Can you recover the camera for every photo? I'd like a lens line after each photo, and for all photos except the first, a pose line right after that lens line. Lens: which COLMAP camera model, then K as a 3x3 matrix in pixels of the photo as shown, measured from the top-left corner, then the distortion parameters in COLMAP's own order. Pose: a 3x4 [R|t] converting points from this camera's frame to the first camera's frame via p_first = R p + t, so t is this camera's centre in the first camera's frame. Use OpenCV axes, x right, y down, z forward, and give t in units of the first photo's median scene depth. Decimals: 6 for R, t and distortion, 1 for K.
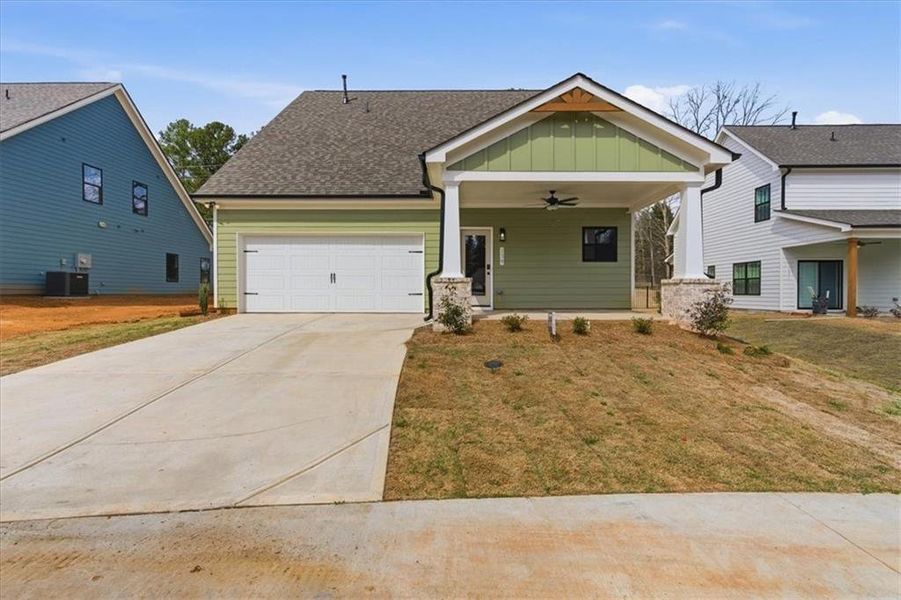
lens RADIAL K [[383.2, 0, 449.9], [0, 383.2, 295.4], [0, 0, 1]] dist [0.000476, -0.000004]
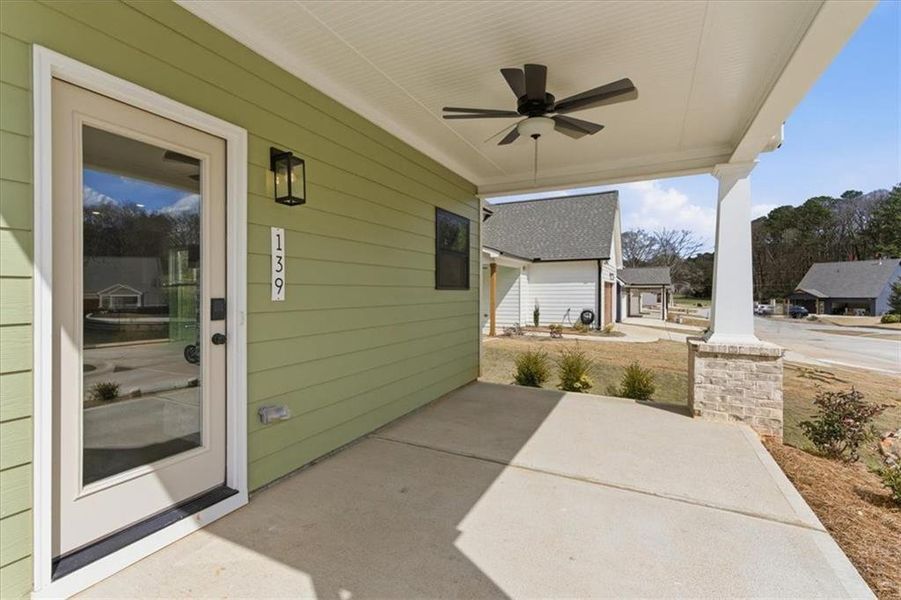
lens RADIAL K [[383.2, 0, 449.9], [0, 383.2, 295.4], [0, 0, 1]] dist [0.000476, -0.000004]
pose [[0.451750, -0.000397, 0.892144, -0.032900], [0.007365, 0.999967, -0.003285, -0.080646], [-0.892114, 0.008054, 0.451738, 0.789504]]
